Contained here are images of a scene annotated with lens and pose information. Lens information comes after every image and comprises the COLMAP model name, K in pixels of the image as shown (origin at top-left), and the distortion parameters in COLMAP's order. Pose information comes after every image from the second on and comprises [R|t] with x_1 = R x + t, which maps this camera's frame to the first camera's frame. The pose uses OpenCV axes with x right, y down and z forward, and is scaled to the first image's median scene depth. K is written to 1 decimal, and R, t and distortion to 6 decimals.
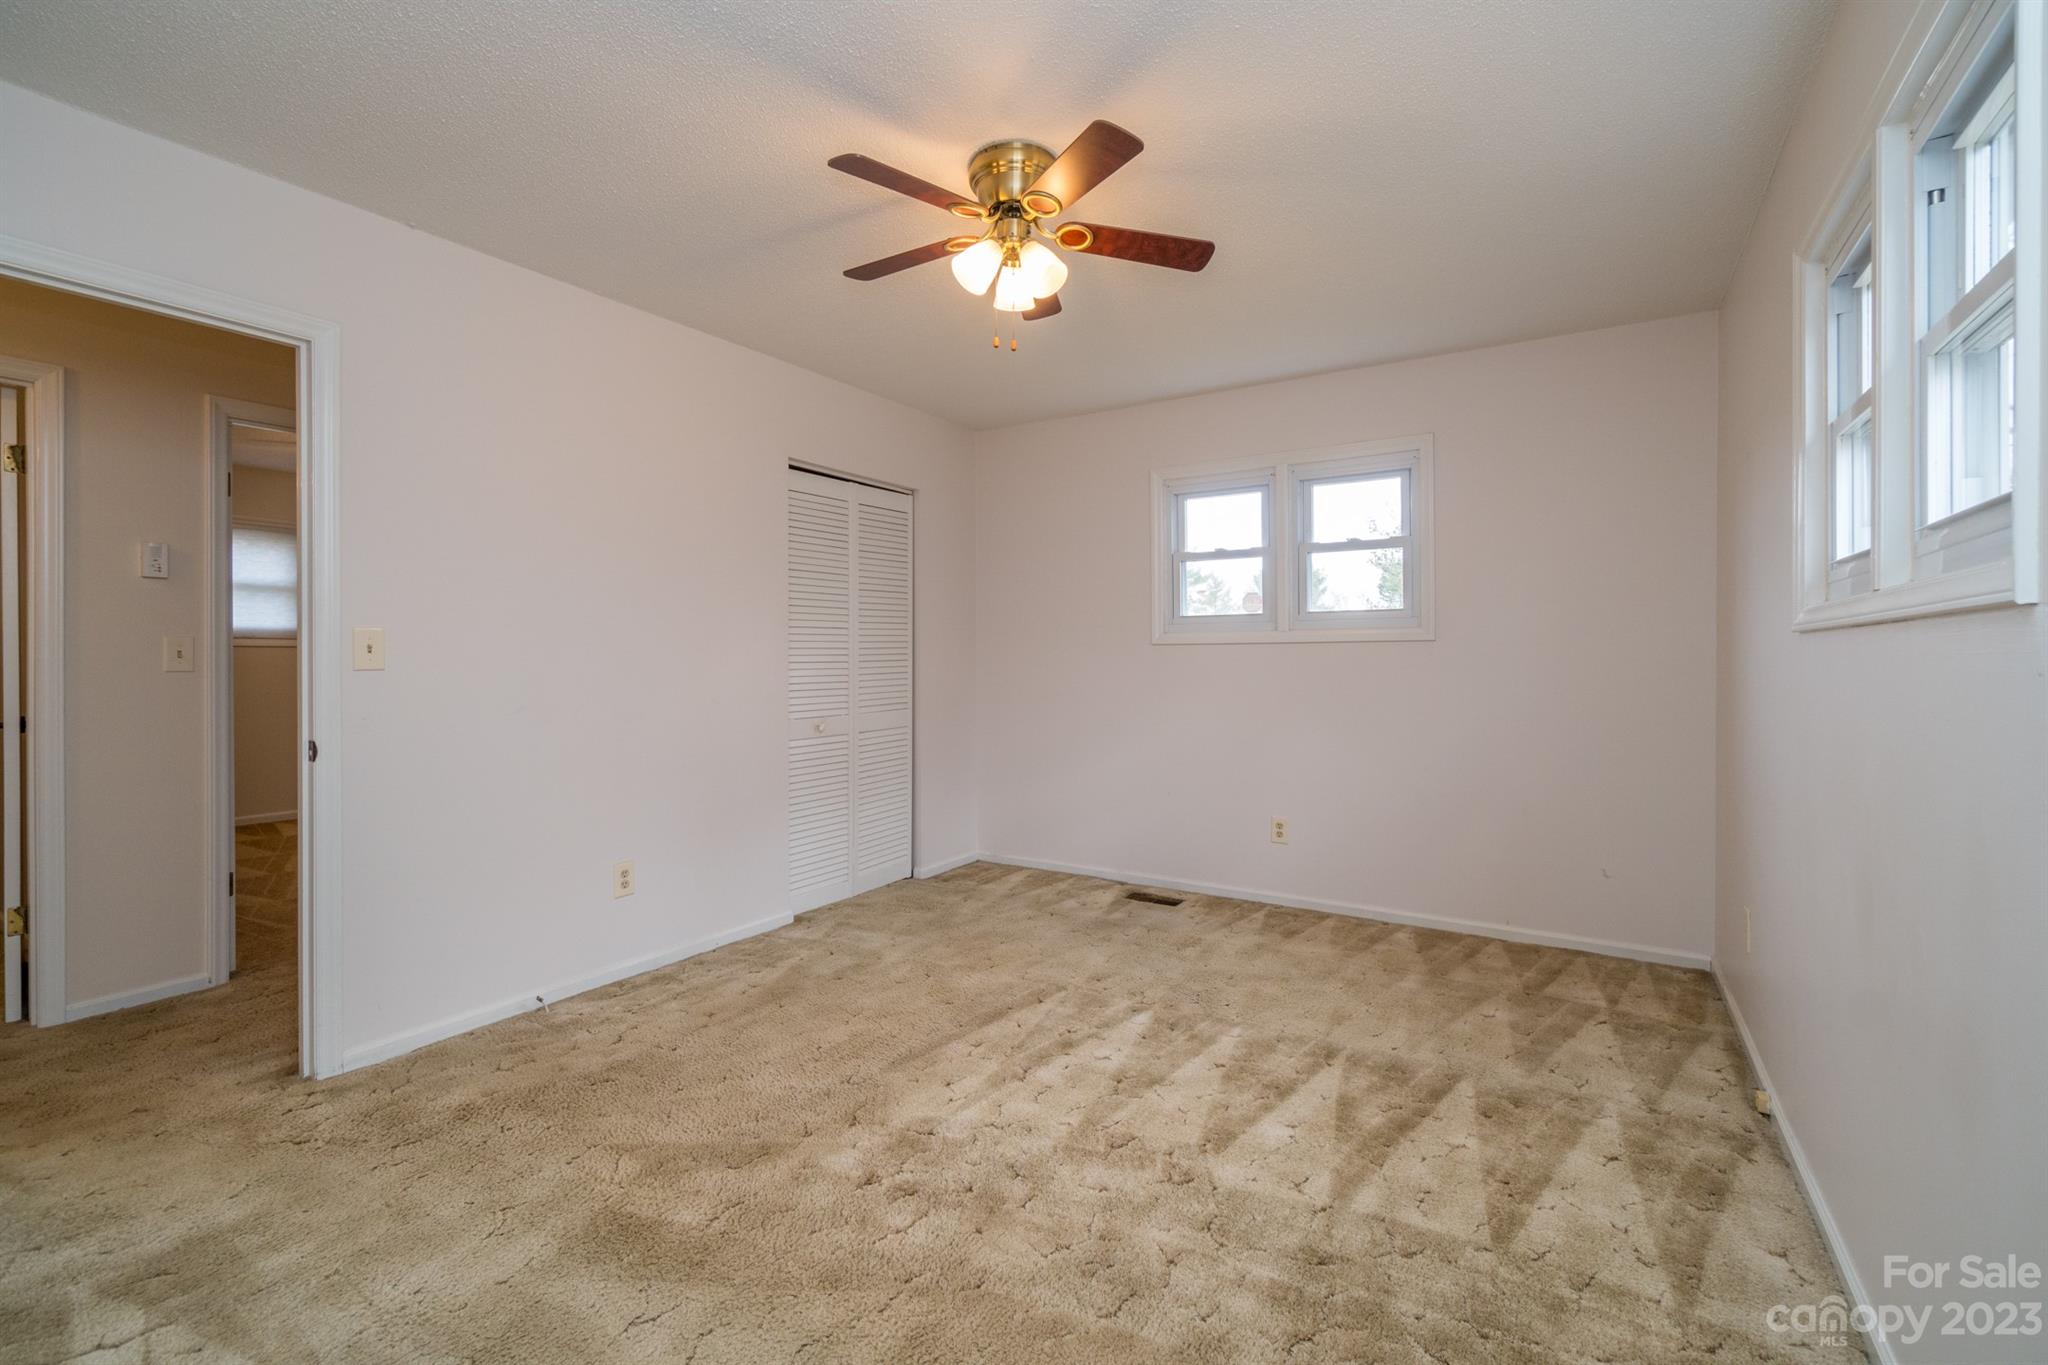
lens RADIAL K [[887.3, 0, 1025.4], [0, 887.3, 665.0], [0, 0, 1]] dist [-0.002918, 0.000912]
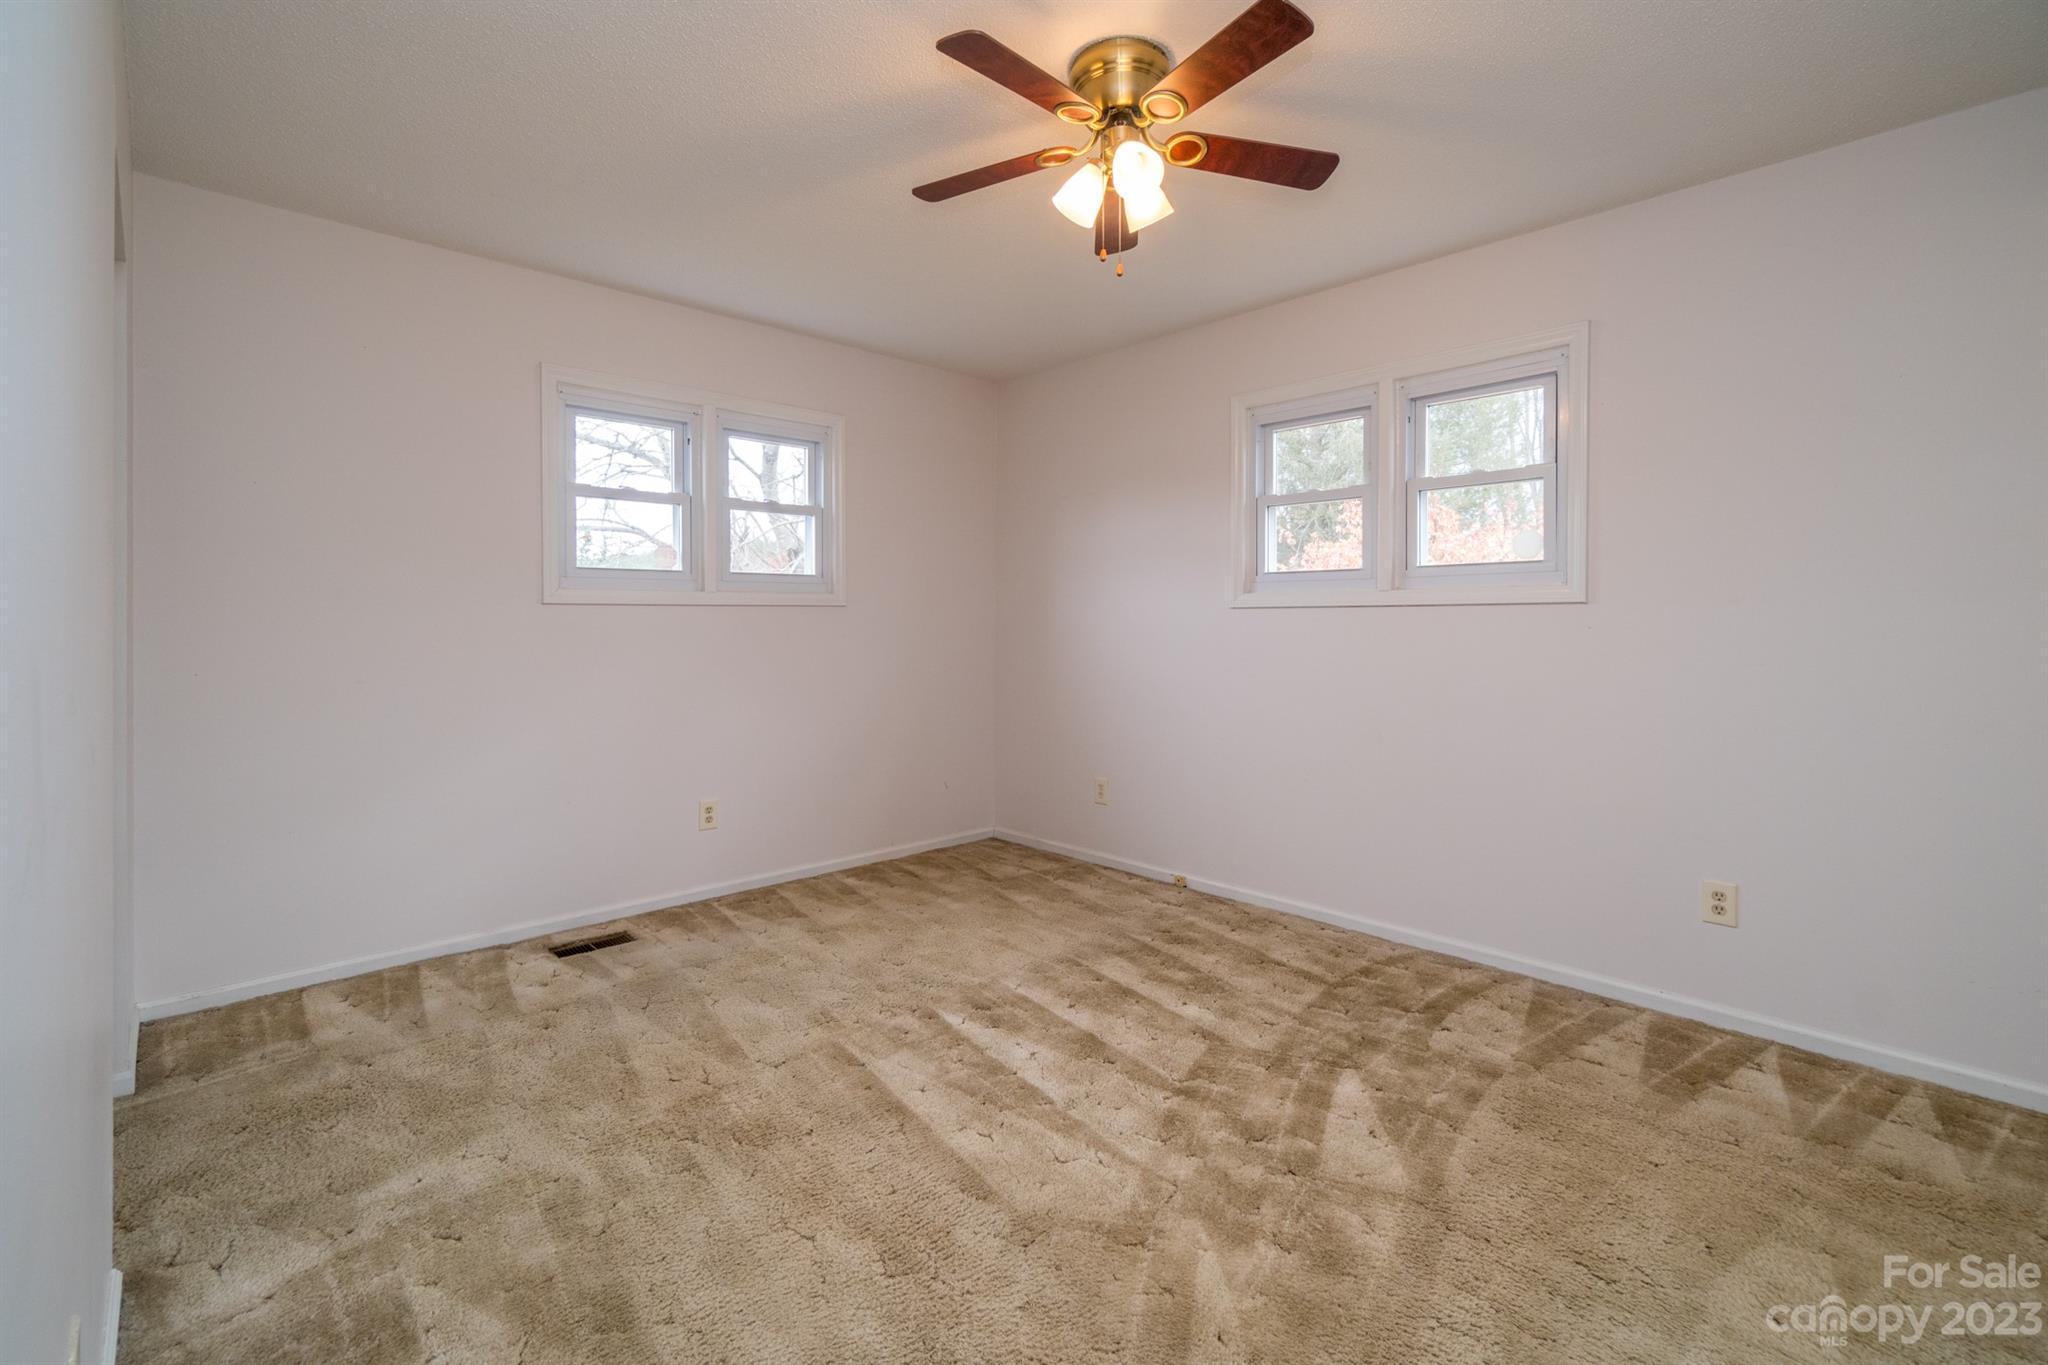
lens RADIAL K [[887.3, 0, 996.4], [0, 887.3, 621.6], [0, 0, 1]] dist [-0.002918, 0.000912]
pose [[0.265001, -0.000744, 0.964248, -0.593198], [0.008578, 0.999962, -0.001586, -0.005087], [-0.964210, 0.008691, 0.264997, 0.574439]]
